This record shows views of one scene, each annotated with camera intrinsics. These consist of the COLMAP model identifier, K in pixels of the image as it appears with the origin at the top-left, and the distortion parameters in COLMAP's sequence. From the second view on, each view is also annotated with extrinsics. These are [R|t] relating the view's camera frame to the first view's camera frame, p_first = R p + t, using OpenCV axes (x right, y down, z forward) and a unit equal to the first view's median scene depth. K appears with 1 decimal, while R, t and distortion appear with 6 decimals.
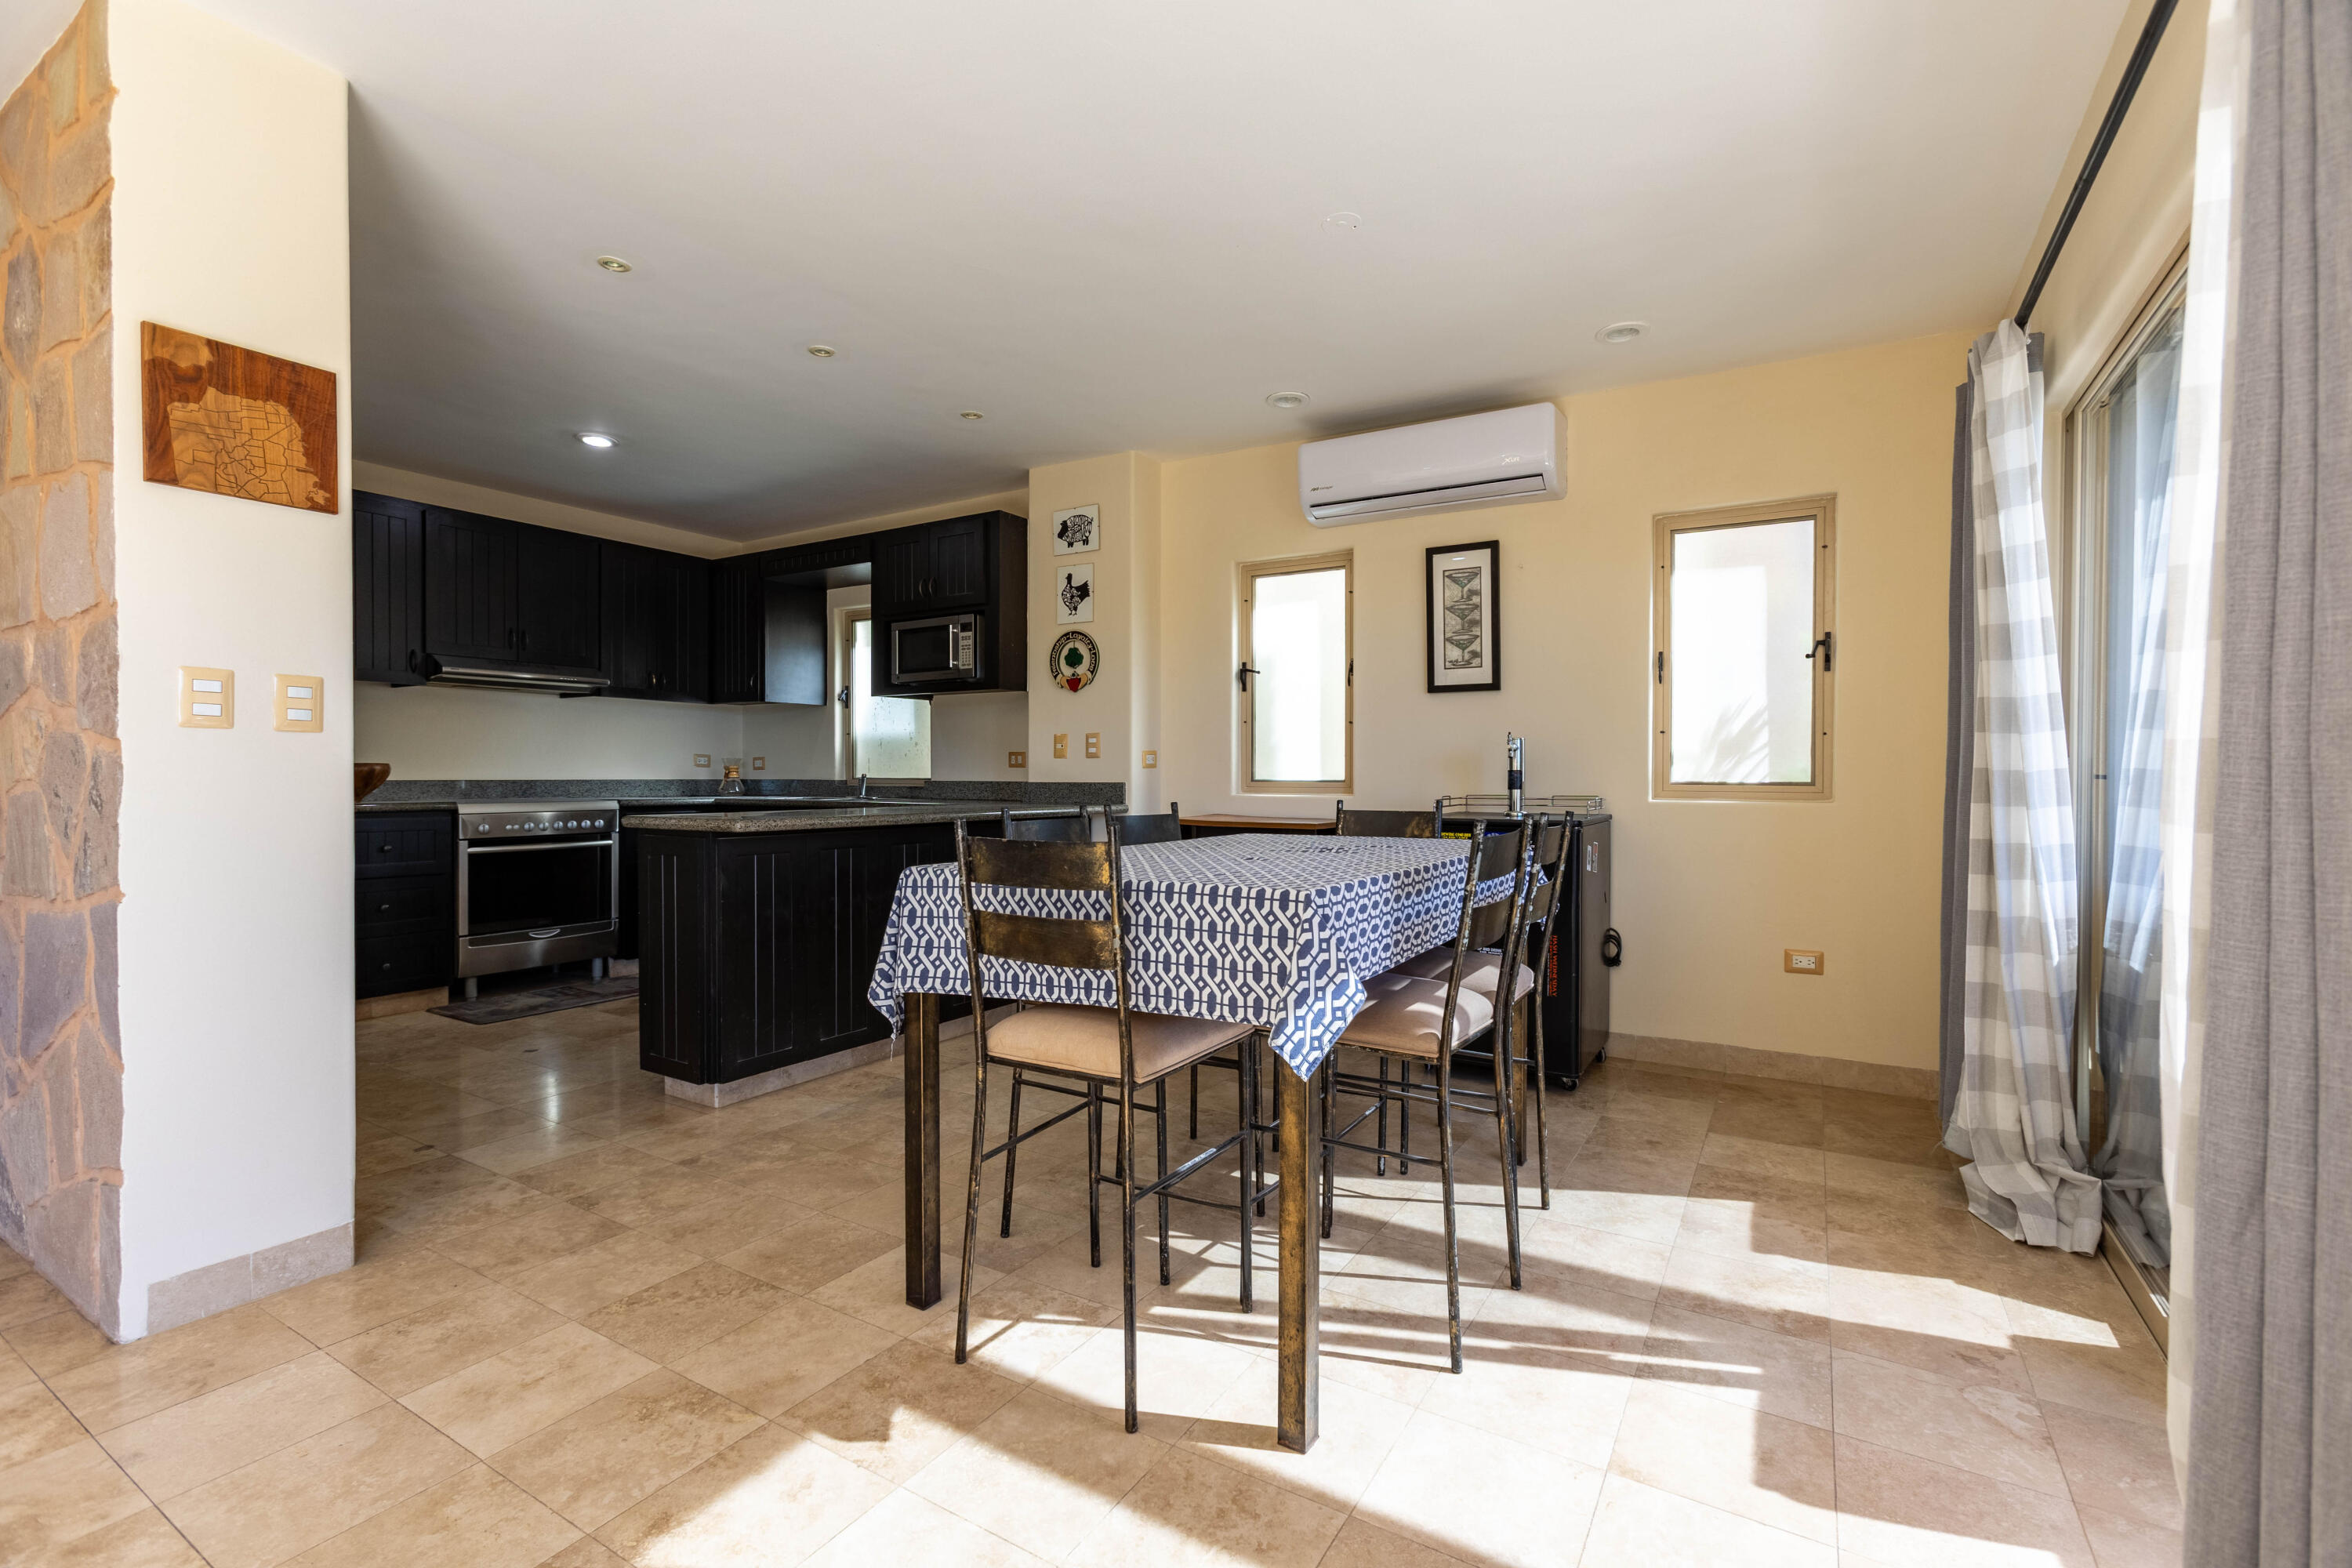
lens RADIAL K [[1054.8, 0, 1177.7], [0, 1054.8, 793.0], [0, 0, 1]] dist [-0.021420, 0.007080]
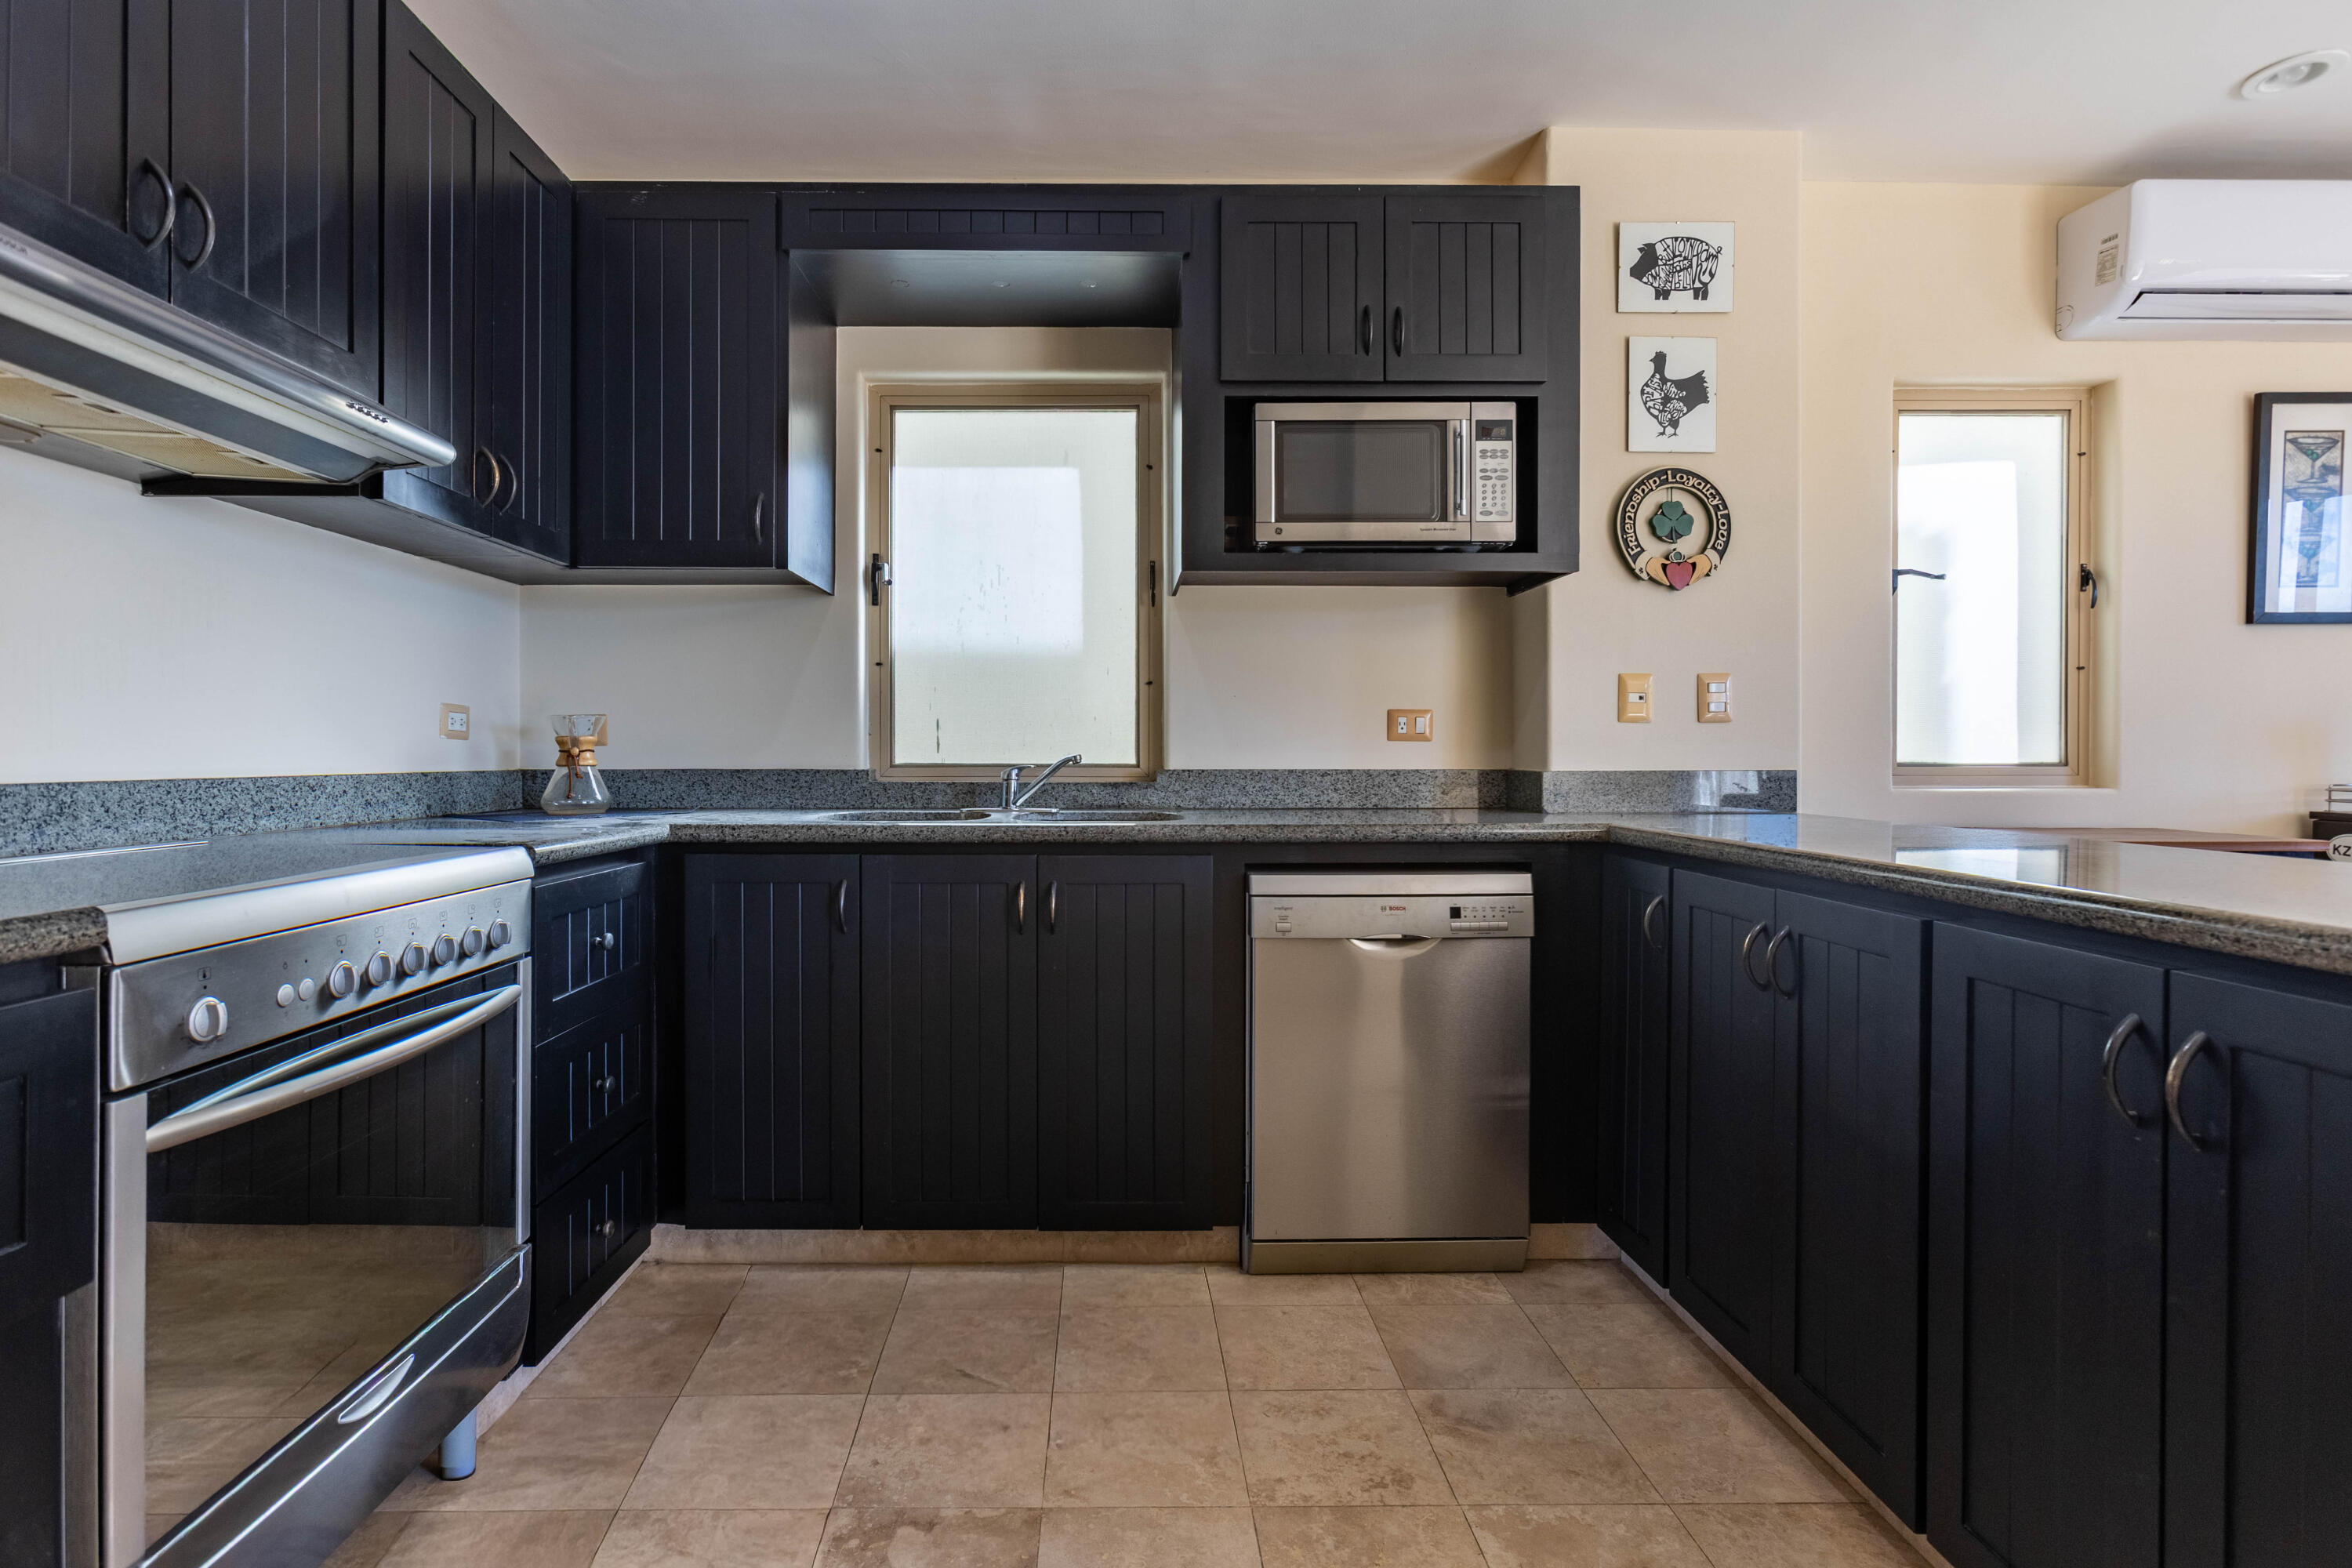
lens RADIAL K [[1154.2, 0, 1167.9], [0, 1154.2, 774.6], [0, 0, 1]] dist [0.008721, 0.001109]
pose [[0.834883, -0.009245, 0.550350, -0.604205], [0.013917, 0.999894, -0.004315, -0.008671], [-0.550252, 0.011262, 0.834923, 0.675156]]
